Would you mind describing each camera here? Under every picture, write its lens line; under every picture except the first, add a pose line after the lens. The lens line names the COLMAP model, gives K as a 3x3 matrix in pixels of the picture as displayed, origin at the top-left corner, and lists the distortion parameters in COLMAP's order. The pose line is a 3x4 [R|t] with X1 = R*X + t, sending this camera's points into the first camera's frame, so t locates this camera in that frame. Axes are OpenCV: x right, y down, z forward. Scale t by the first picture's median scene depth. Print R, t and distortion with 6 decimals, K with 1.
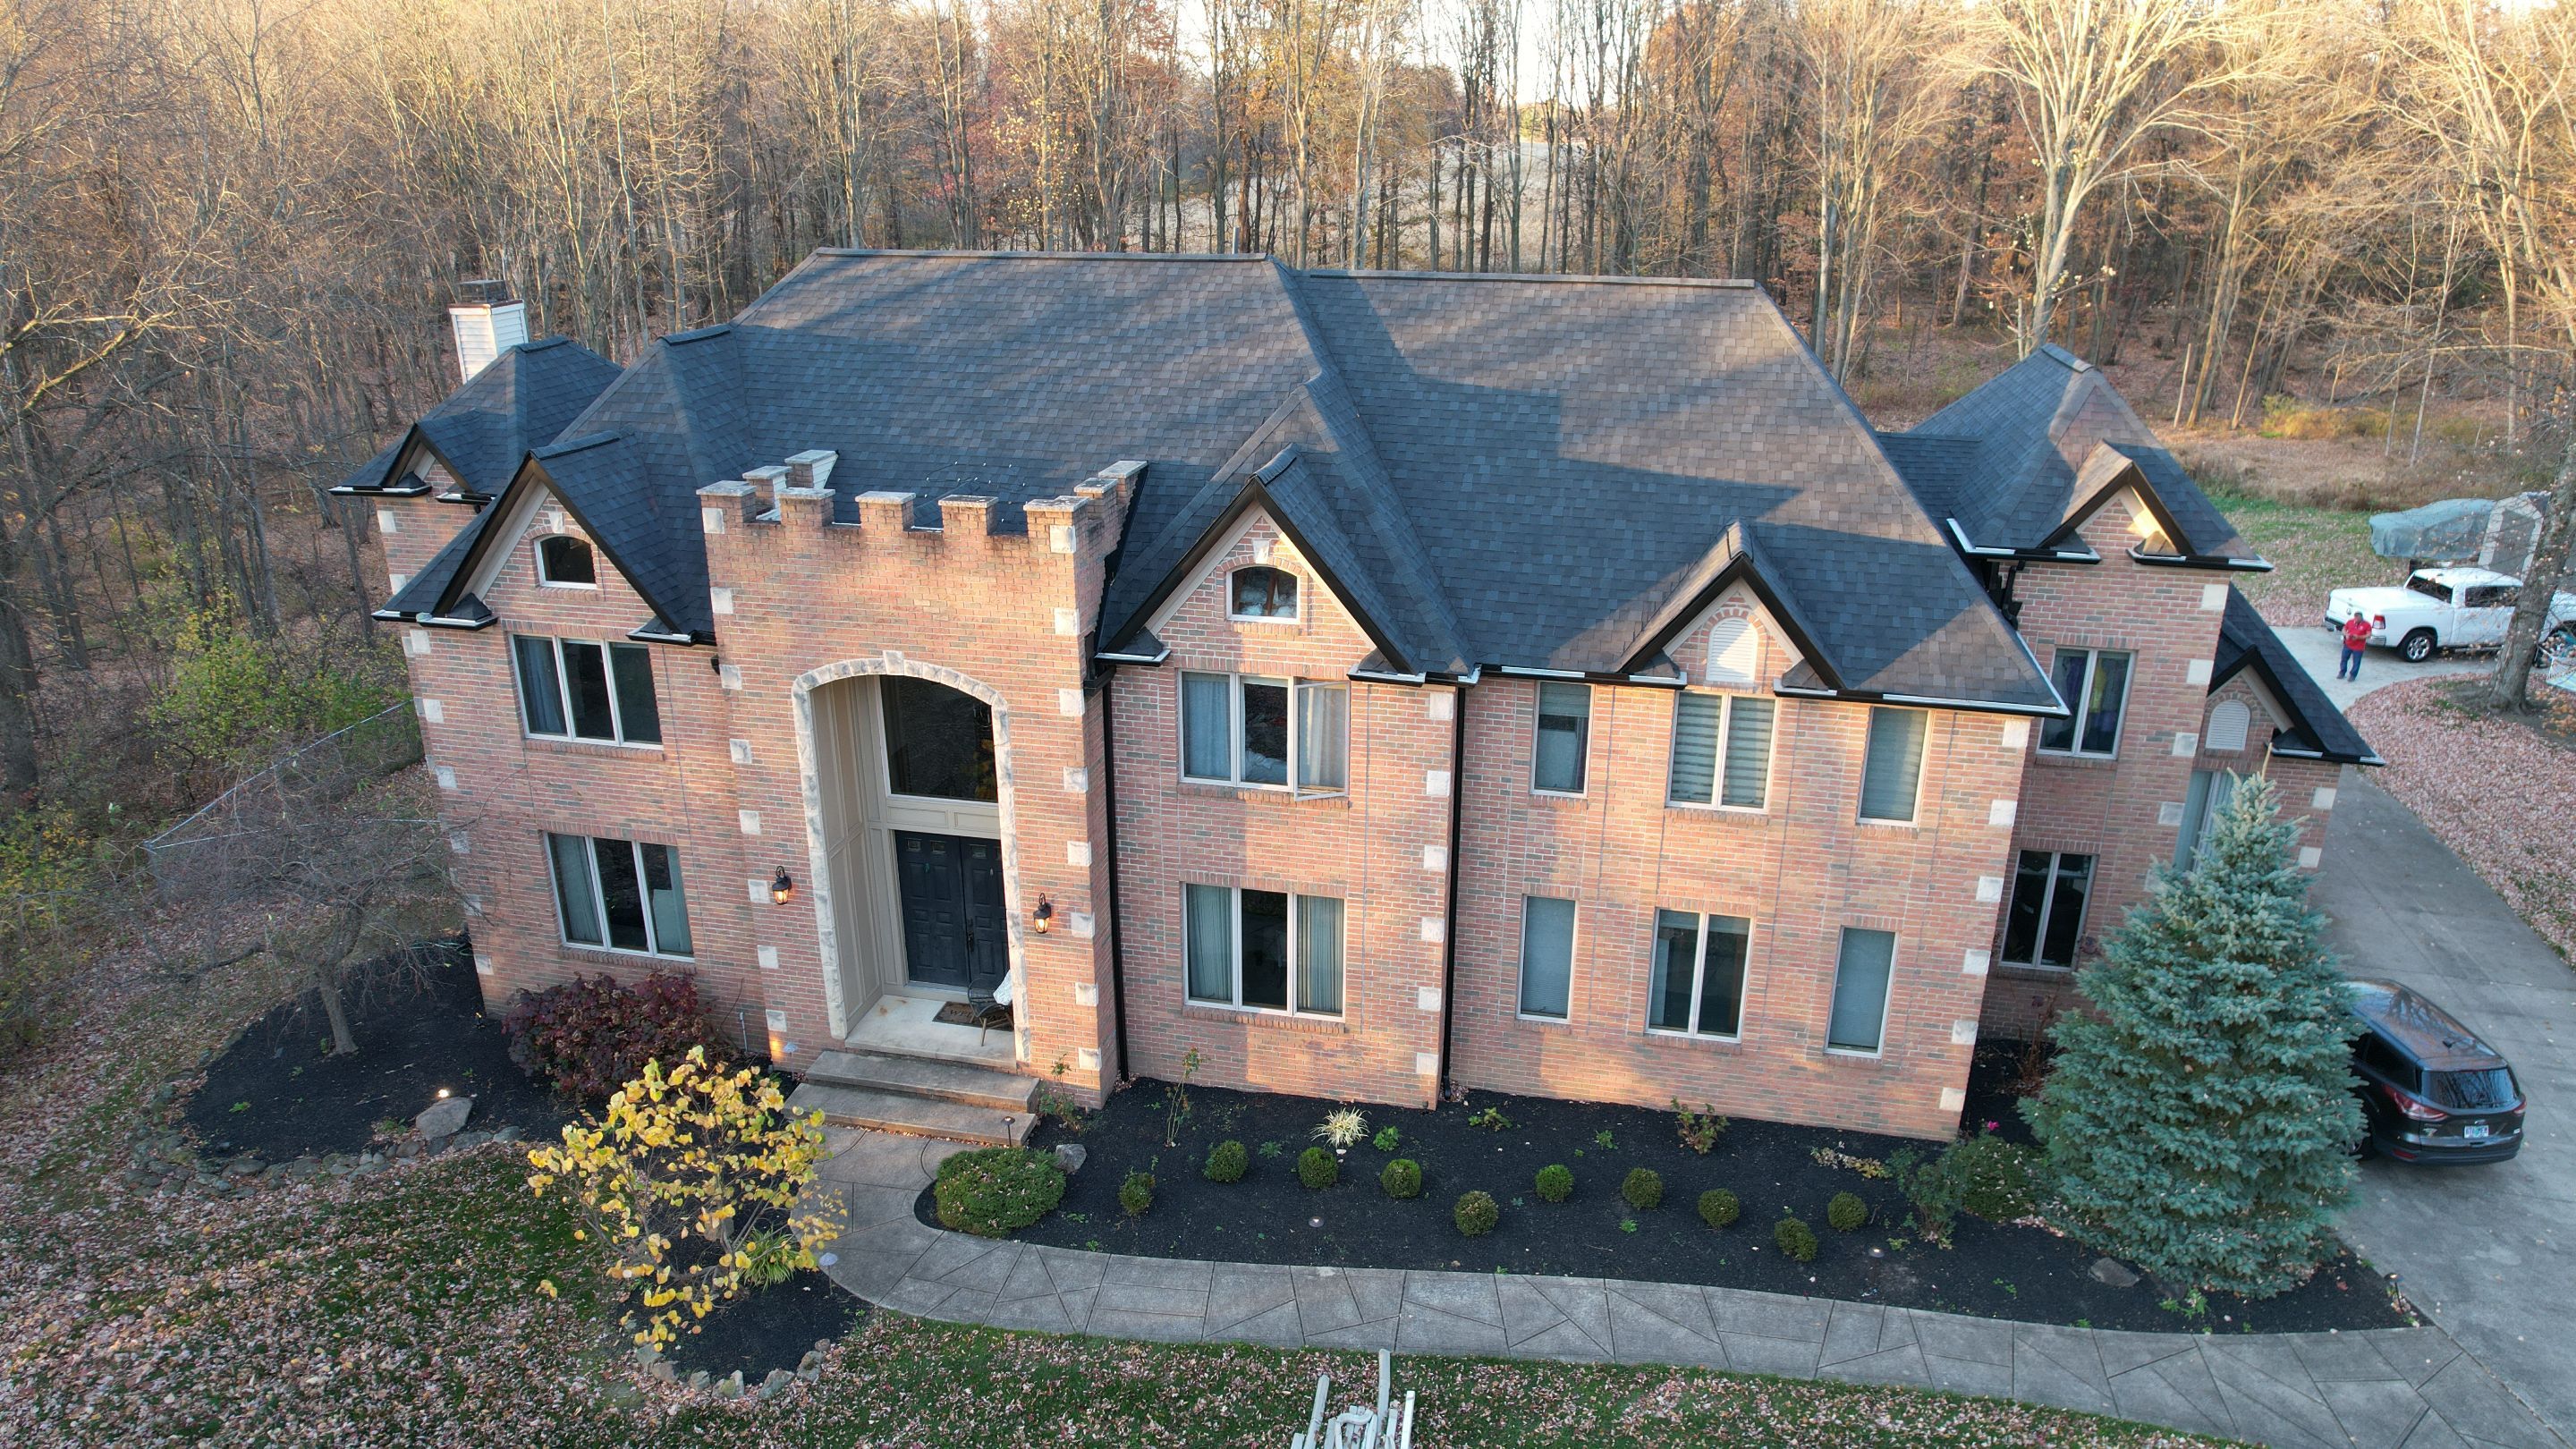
lens RADIAL K [[1650.1, 0, 1291.9], [0, 1650.1, 738.8], [0, 0, 1]] dist [-0.076517, 0.061179]
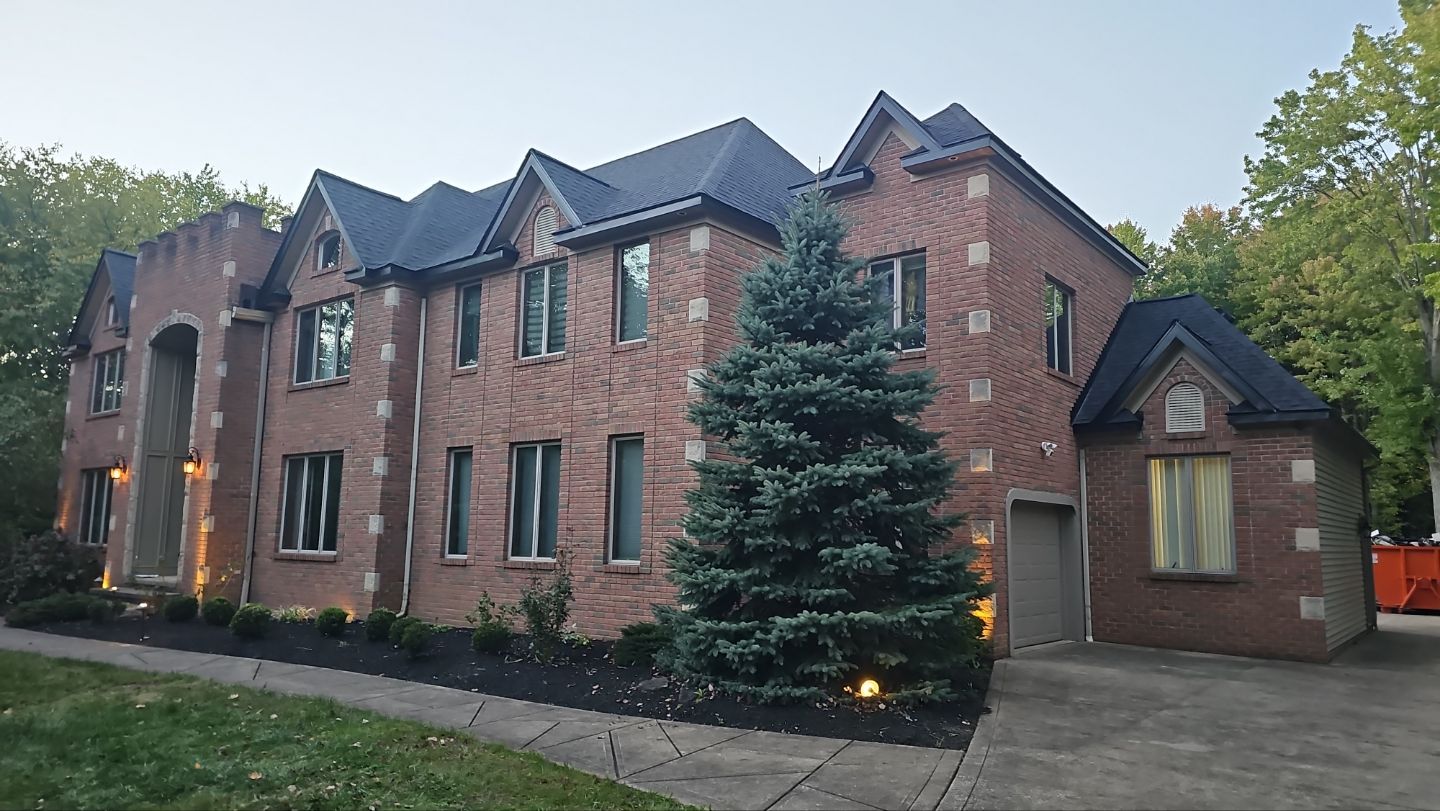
lens RADIAL K [[948.8, 0, 726.3], [0, 948.8, 412.2], [0, 0, 1]] dist [0.041748, -0.011142]
pose [[0.899066, -0.044122, -0.435585, 0.682382], [-0.168376, 0.883546, -0.437031, 0.368518], [0.404142, 0.466262, 0.786937, 0.463766]]
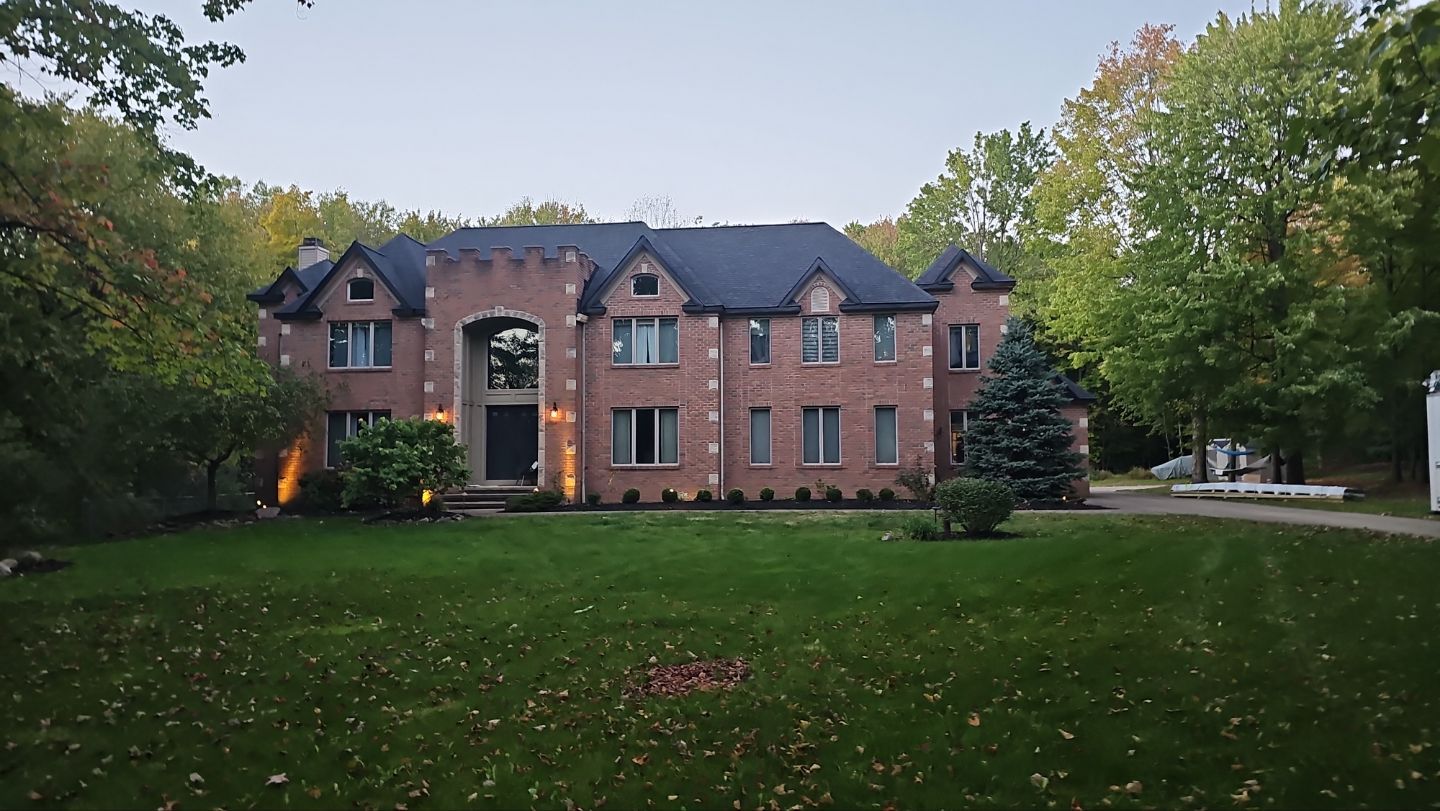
lens RADIAL K [[967.5, 0, 714.6], [0, 967.5, 429.0], [0, 0, 1]] dist [0.096029, -0.001868]
pose [[0.995479, -0.003492, 0.094913, -0.051072], [0.040865, 0.917842, -0.394838, 0.700408], [-0.085736, 0.396932, 0.913835, -0.325741]]
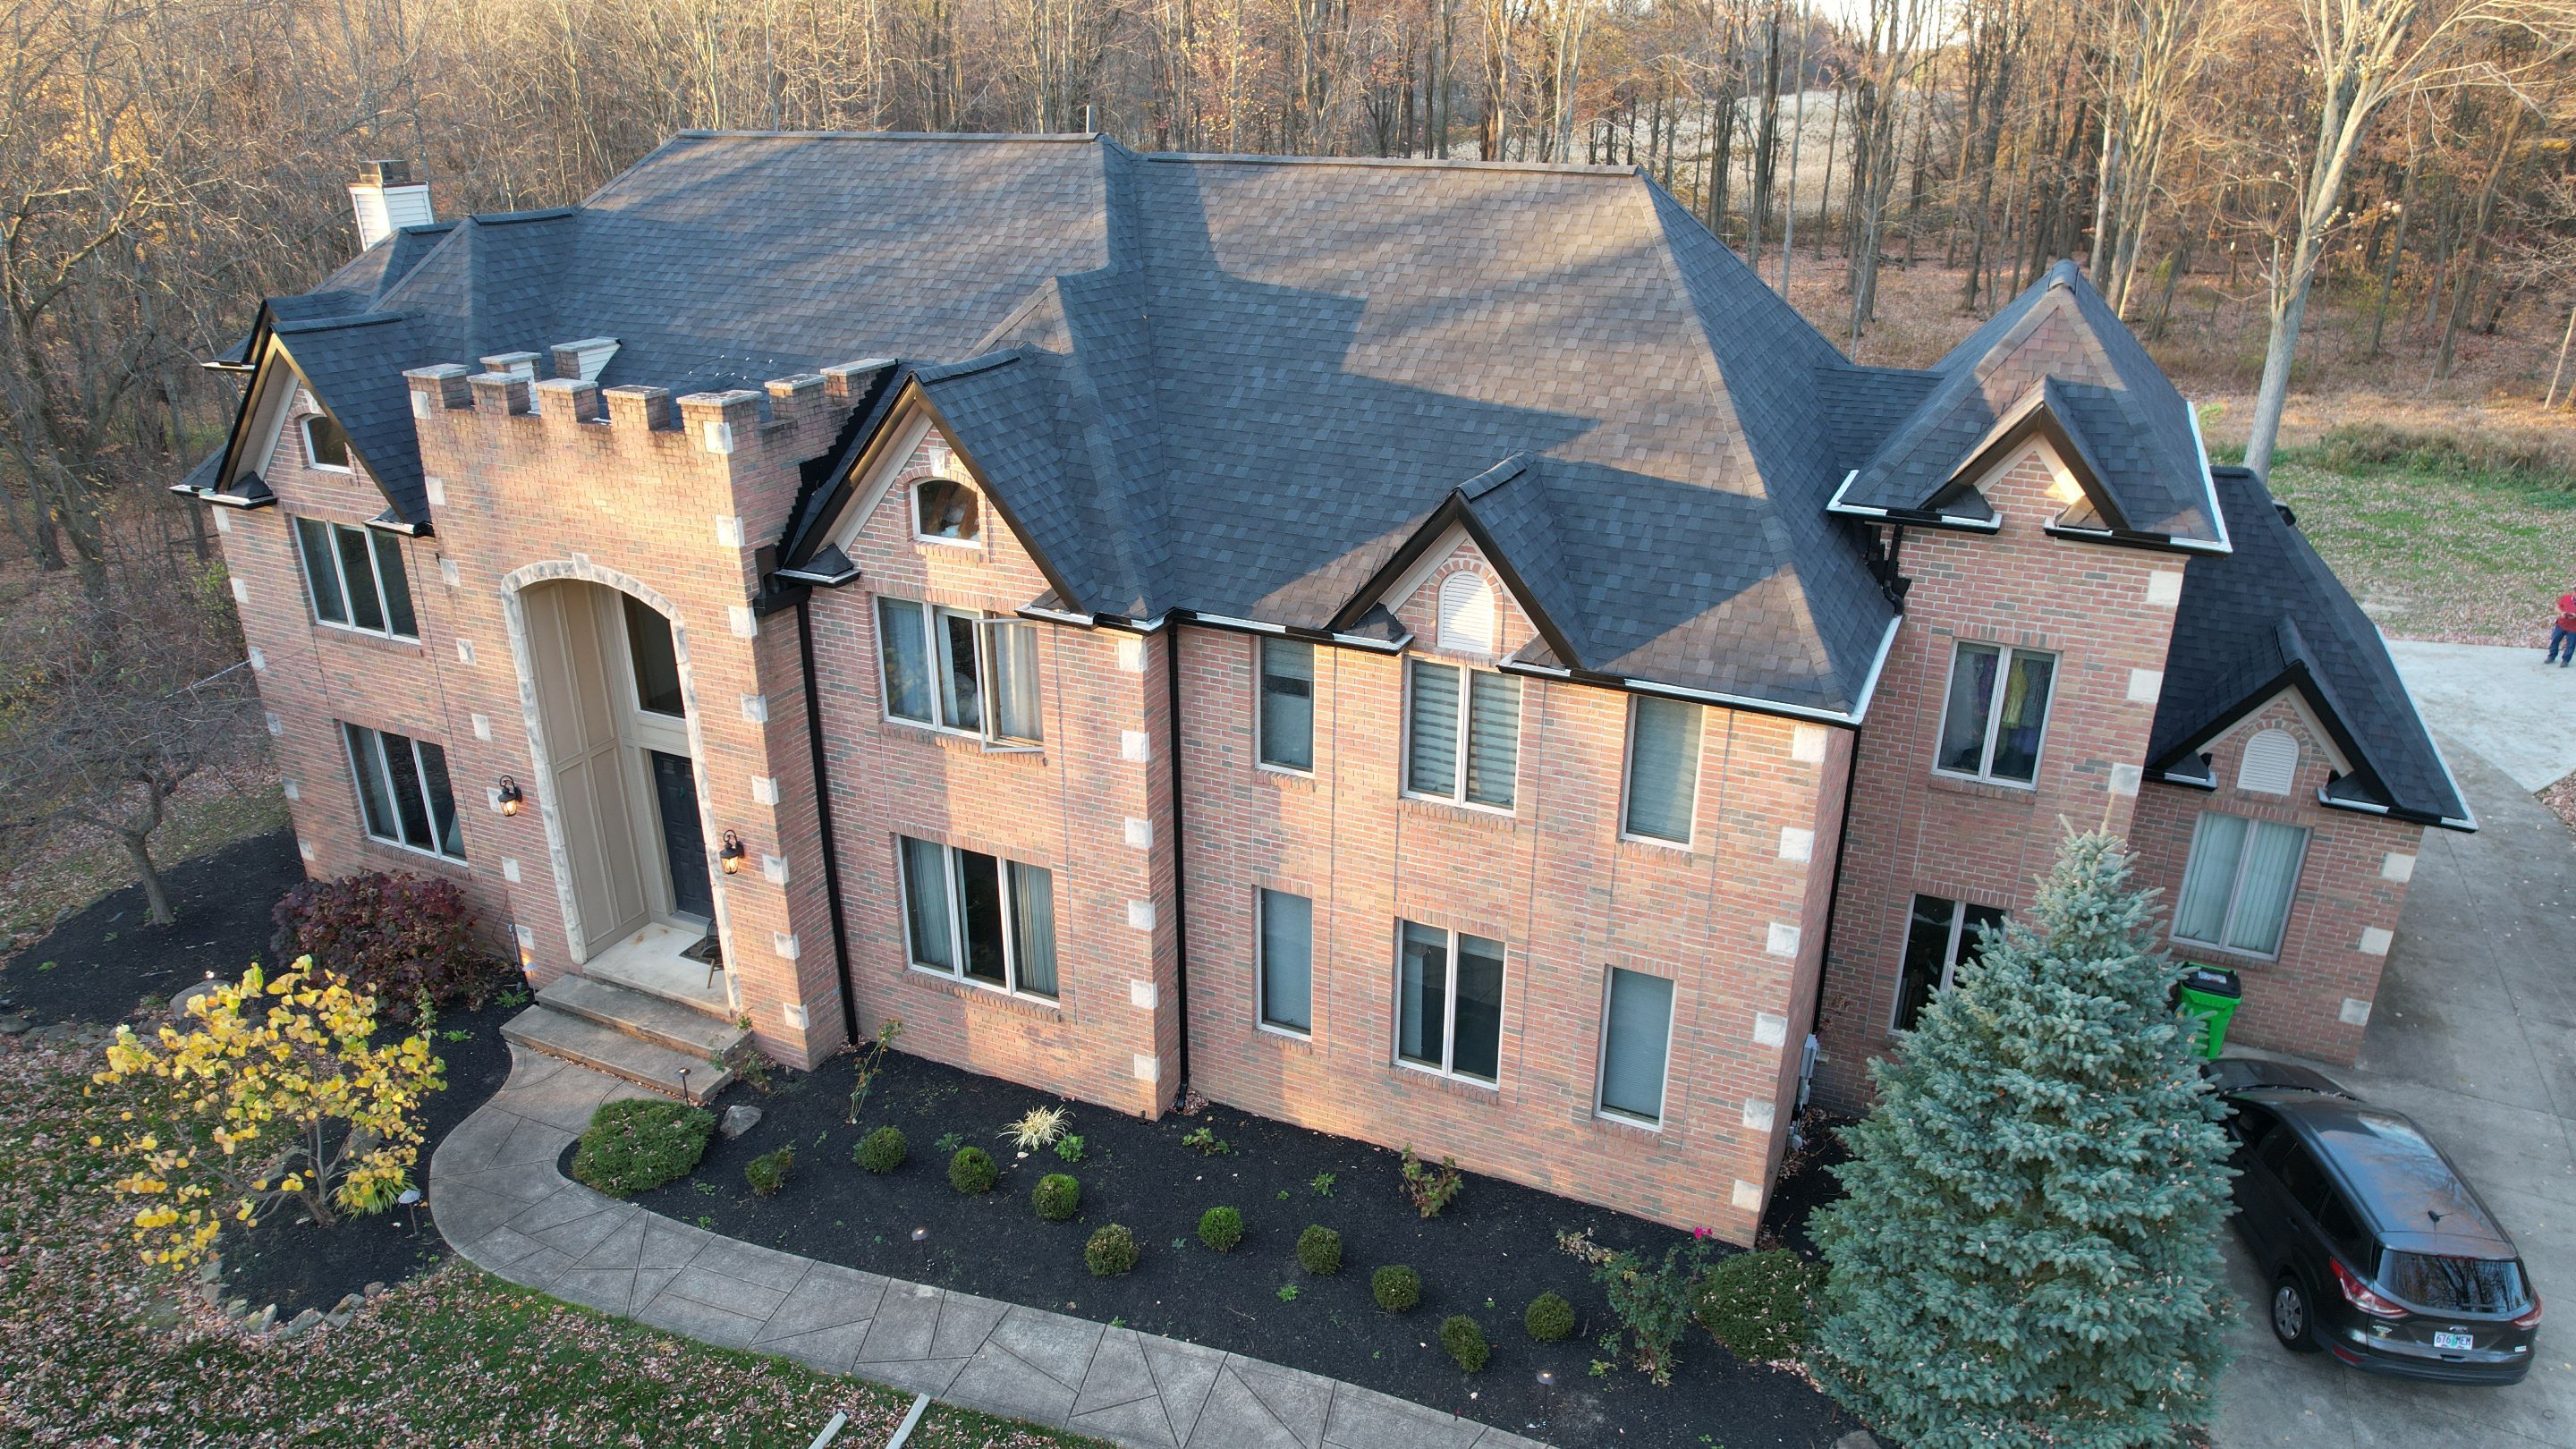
lens RADIAL K [[1650.1, 0, 1292.9], [0, 1650.1, 738.7], [0, 0, 1]] dist [-0.076517, 0.061179]
pose [[0.976408, 0.082847, -0.199408, 0.322749], [-0.076752, 0.996321, 0.038118, -0.014767], [0.201832, -0.021914, 0.979175, 0.172617]]
